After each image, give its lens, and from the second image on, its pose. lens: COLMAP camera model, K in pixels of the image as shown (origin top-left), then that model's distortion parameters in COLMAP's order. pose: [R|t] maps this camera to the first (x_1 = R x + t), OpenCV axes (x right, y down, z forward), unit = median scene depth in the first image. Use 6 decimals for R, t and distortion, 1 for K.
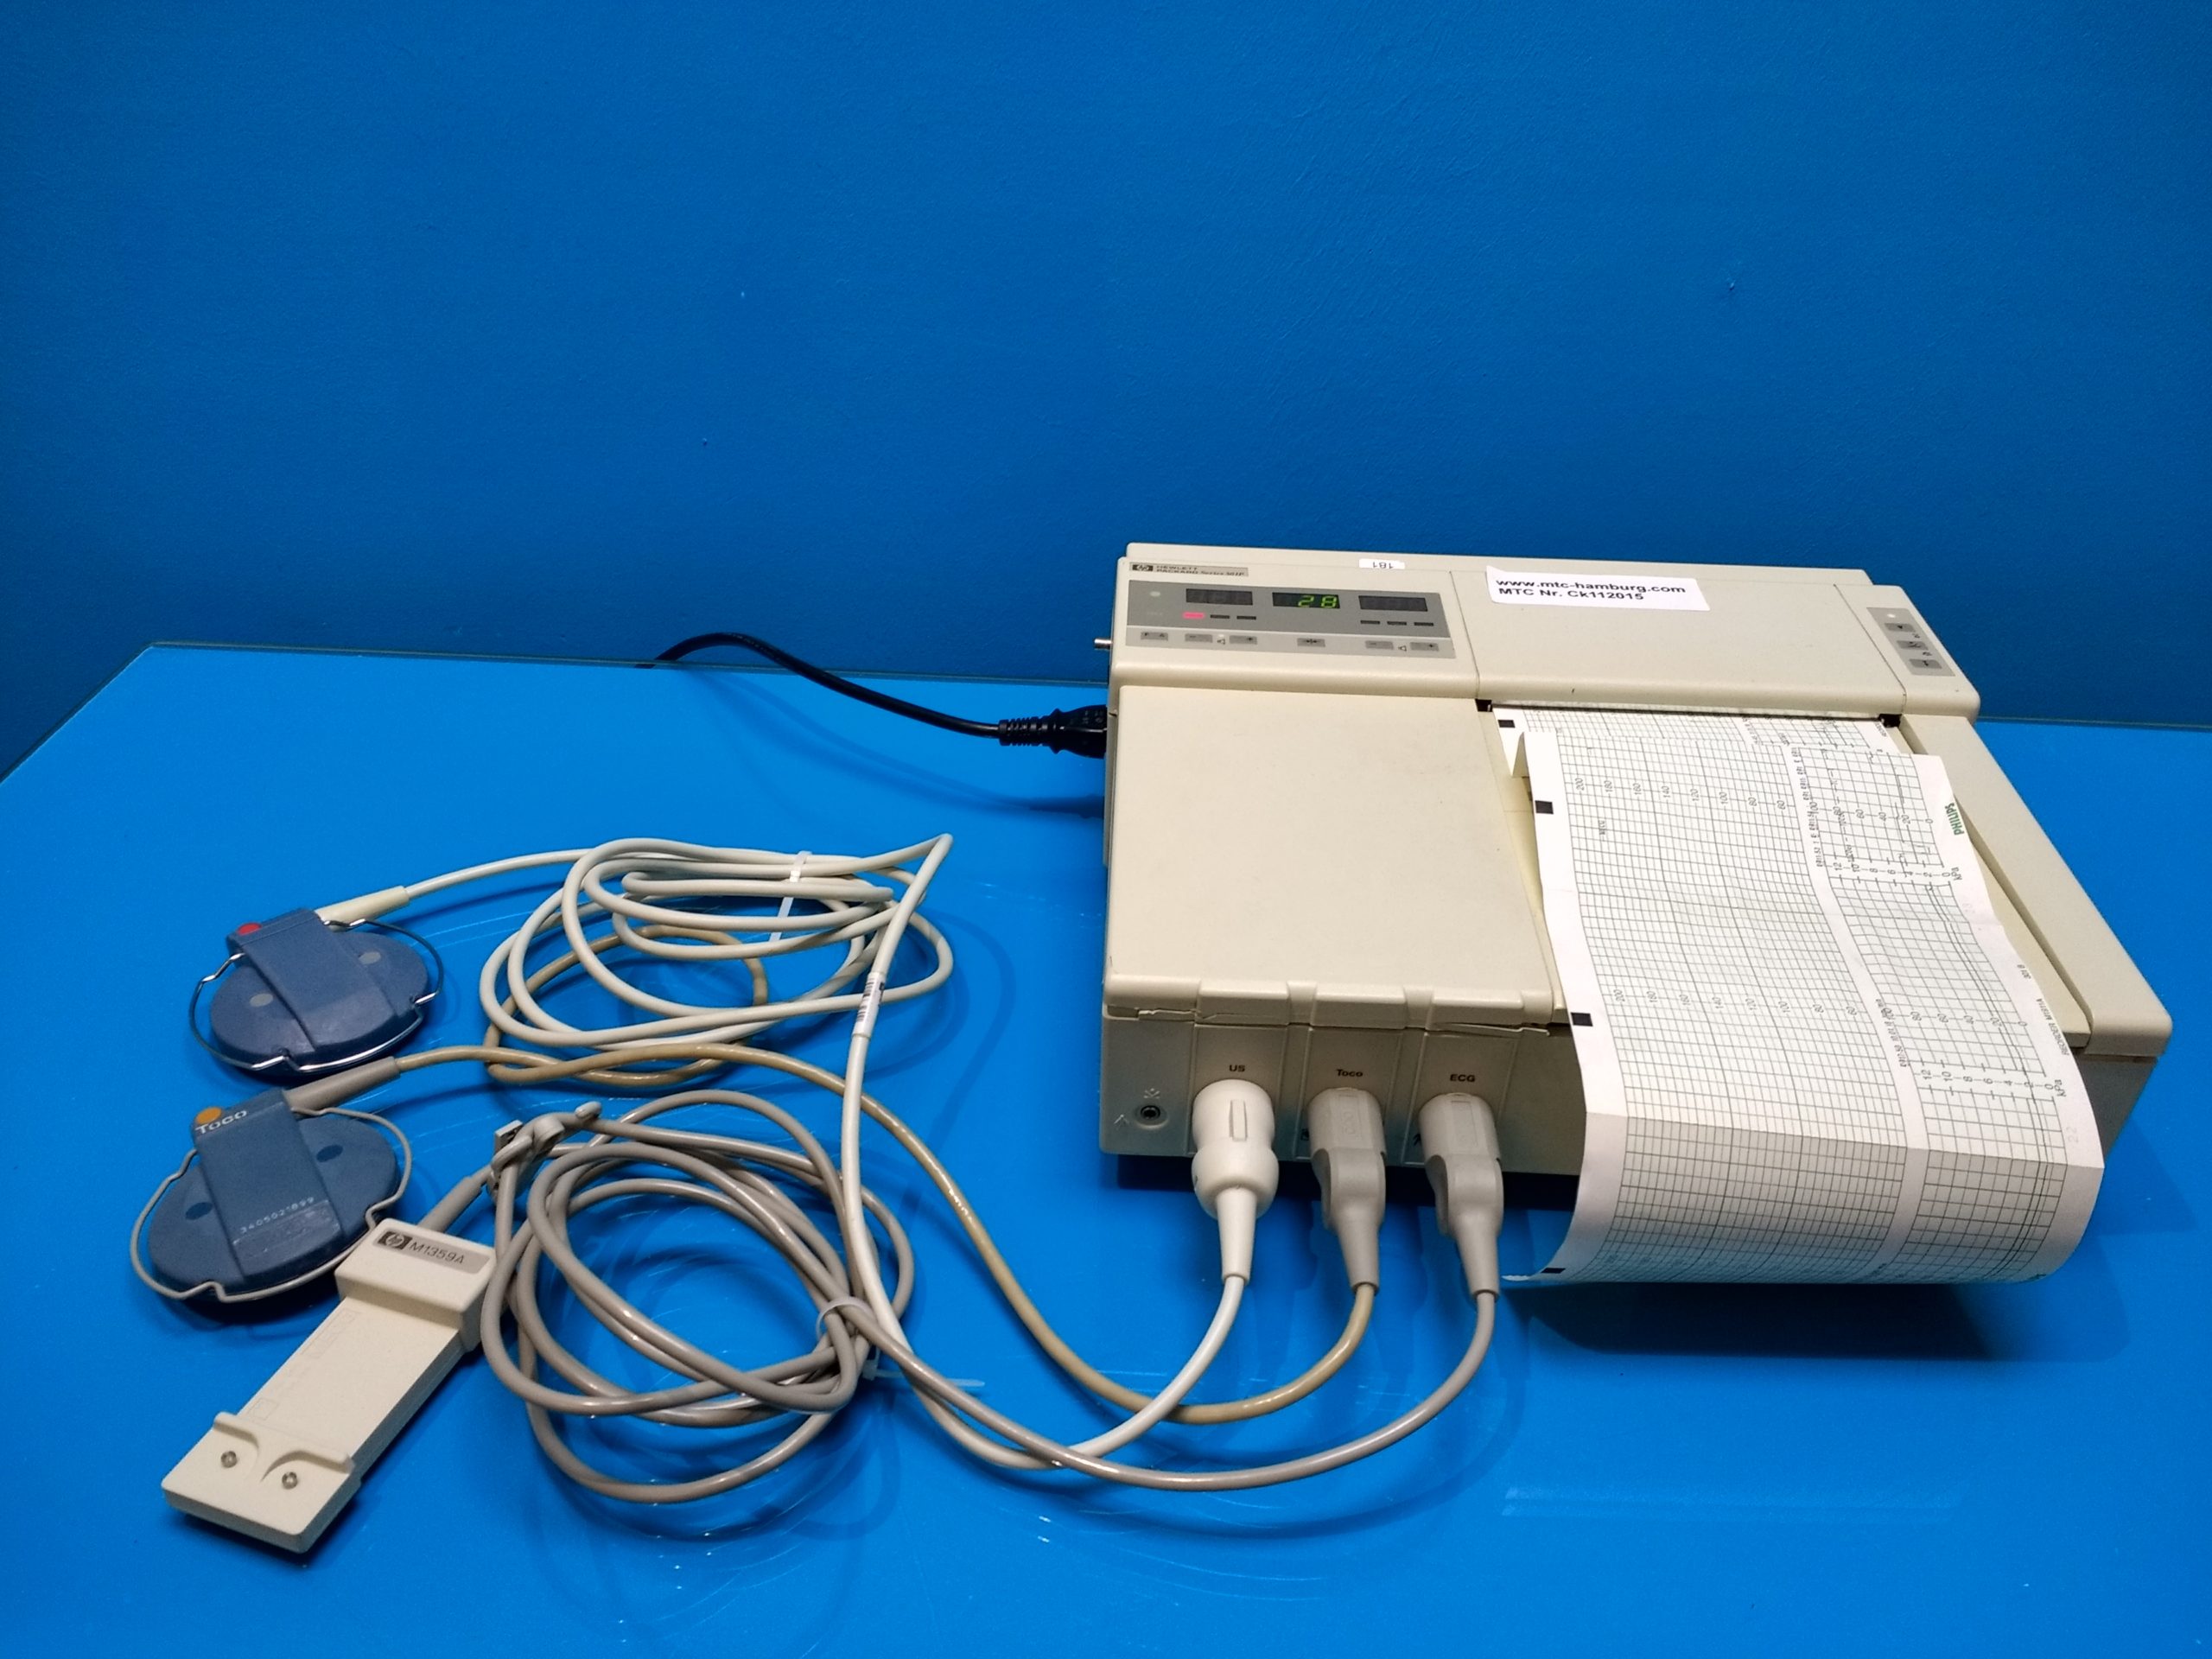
lens RADIAL K [[1888.4, 0, 1096.5], [0, 1888.4, 835.1], [0, 0, 1]] dist [0.102236, -0.079720]
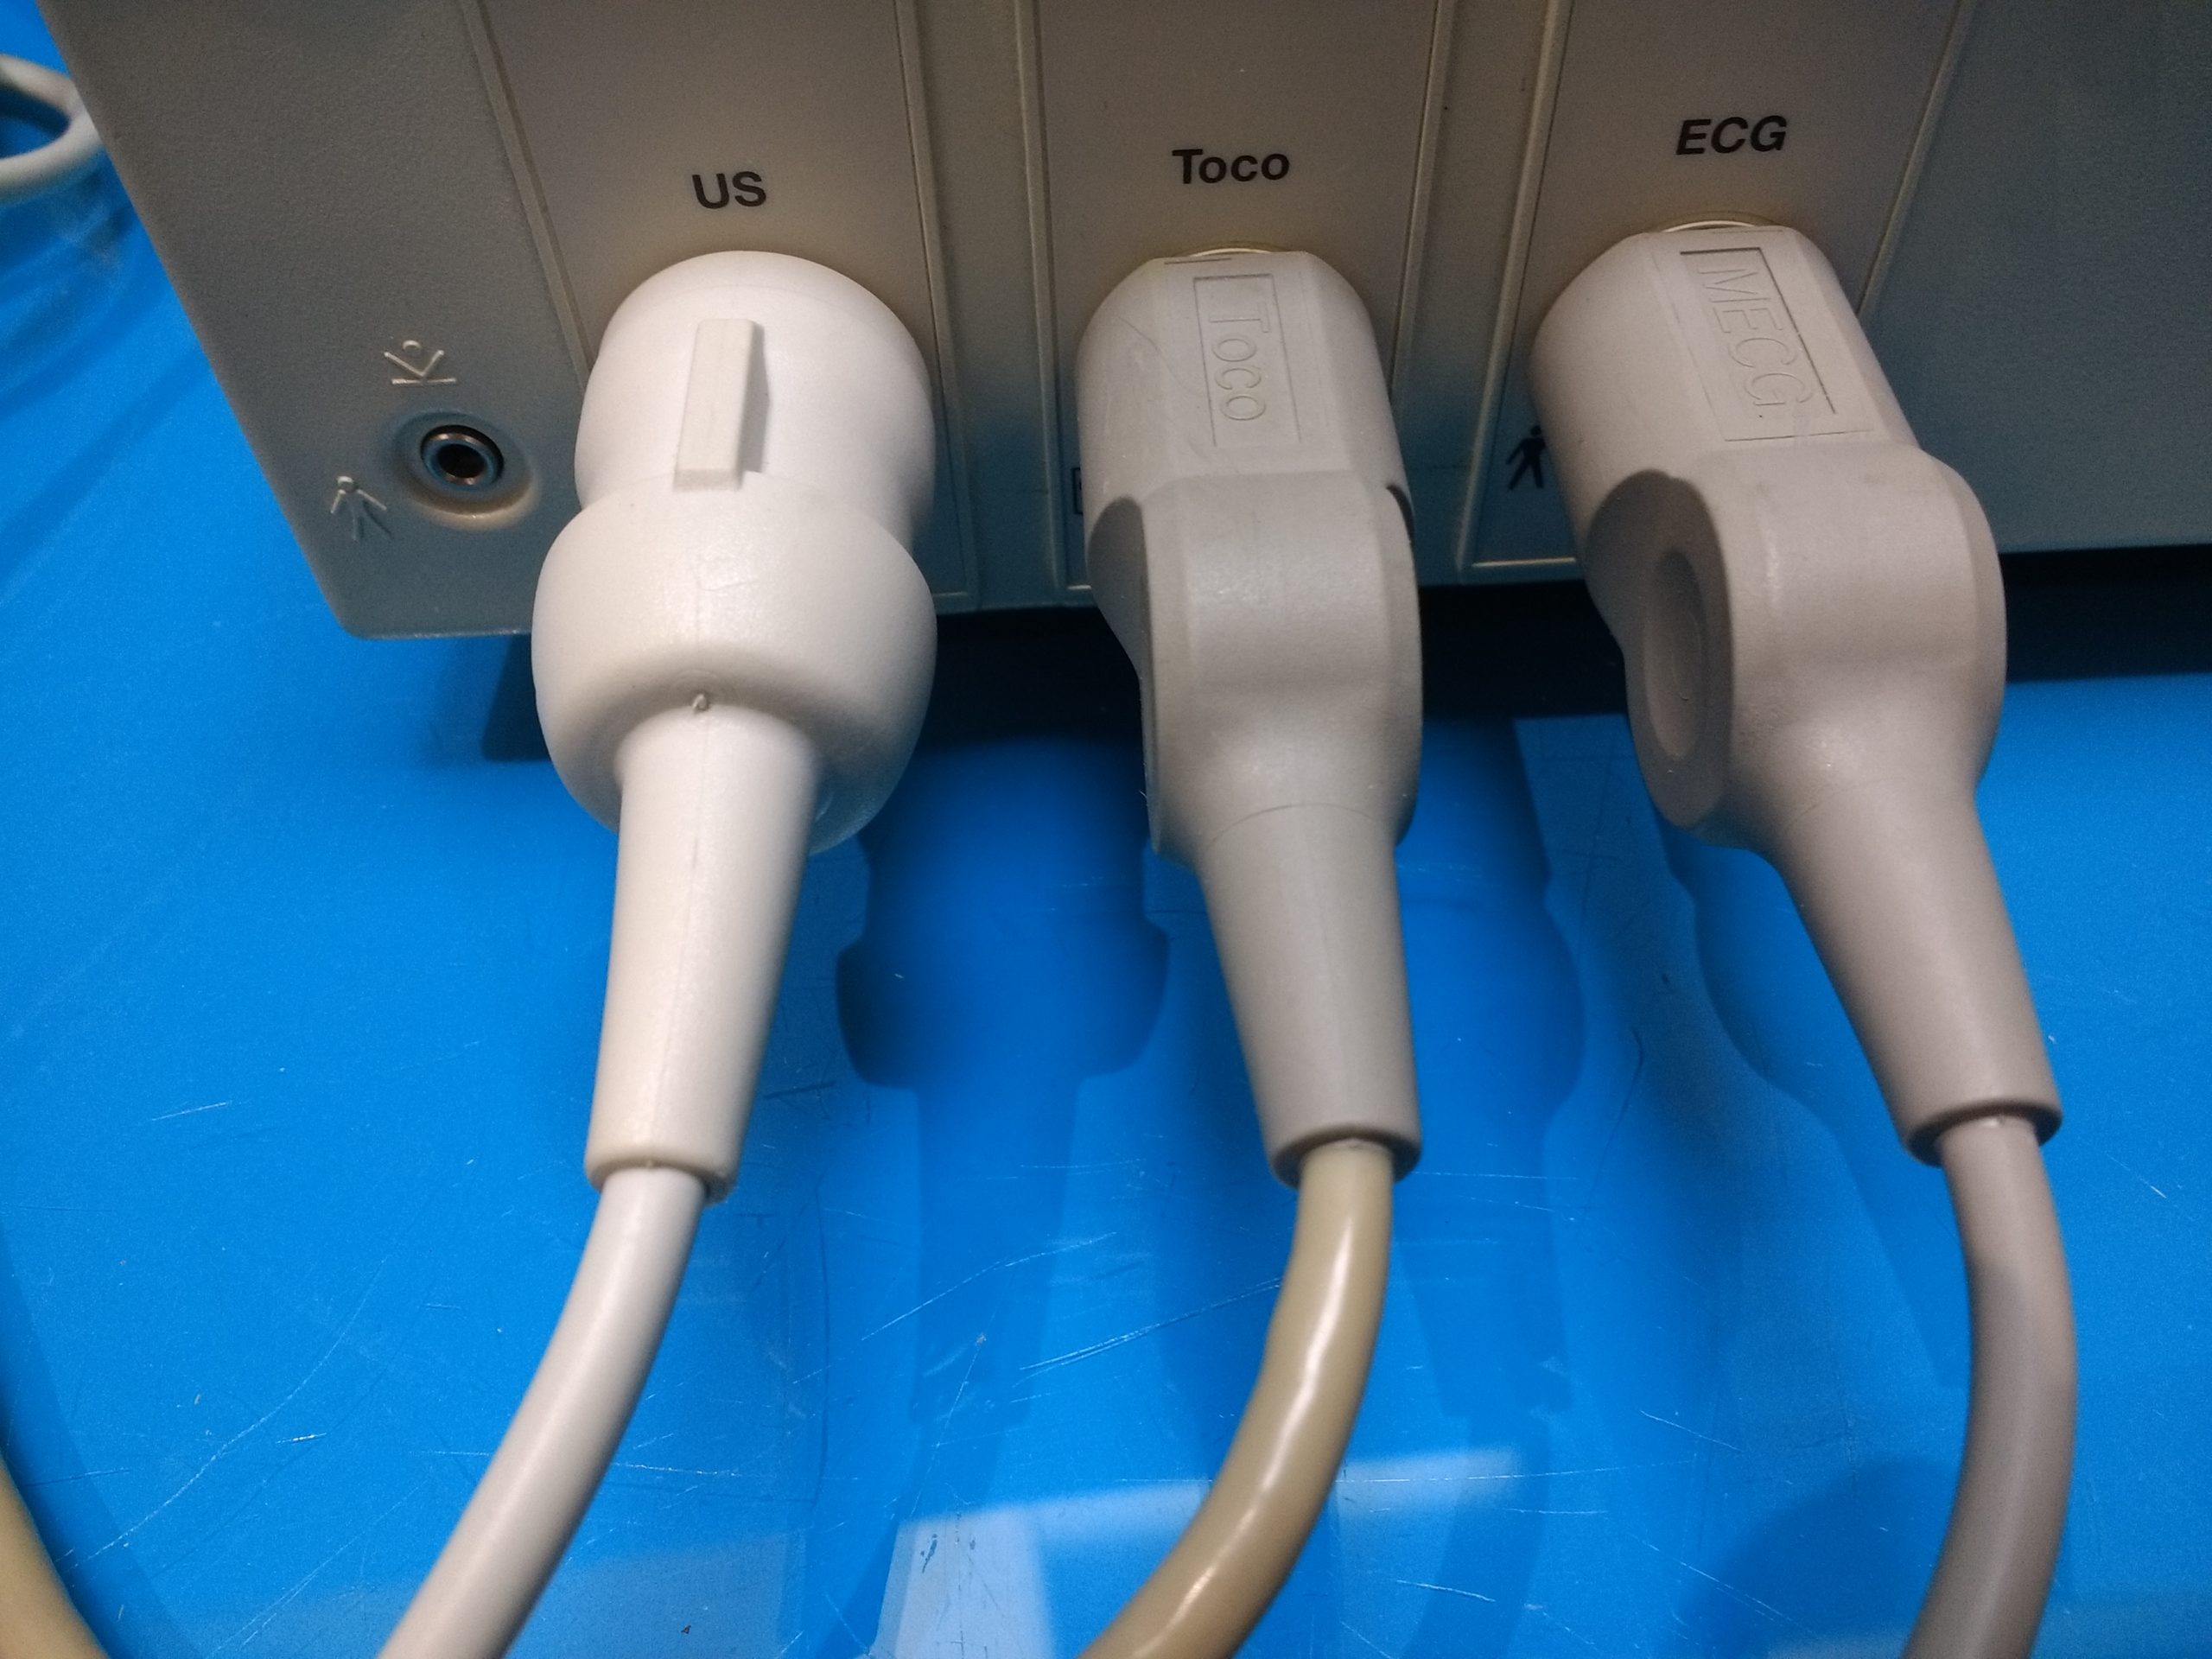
lens RADIAL K [[1888.4, 0, 1102.3], [0, 1888.4, 835.8], [0, 0, 1]] dist [0.102236, -0.079720]
pose [[0.995652, -0.093152, 0.000189, 0.114806], [0.090764, 0.970584, 0.222999, 0.156162], [-0.020957, -0.222013, 0.974819, 0.787568]]
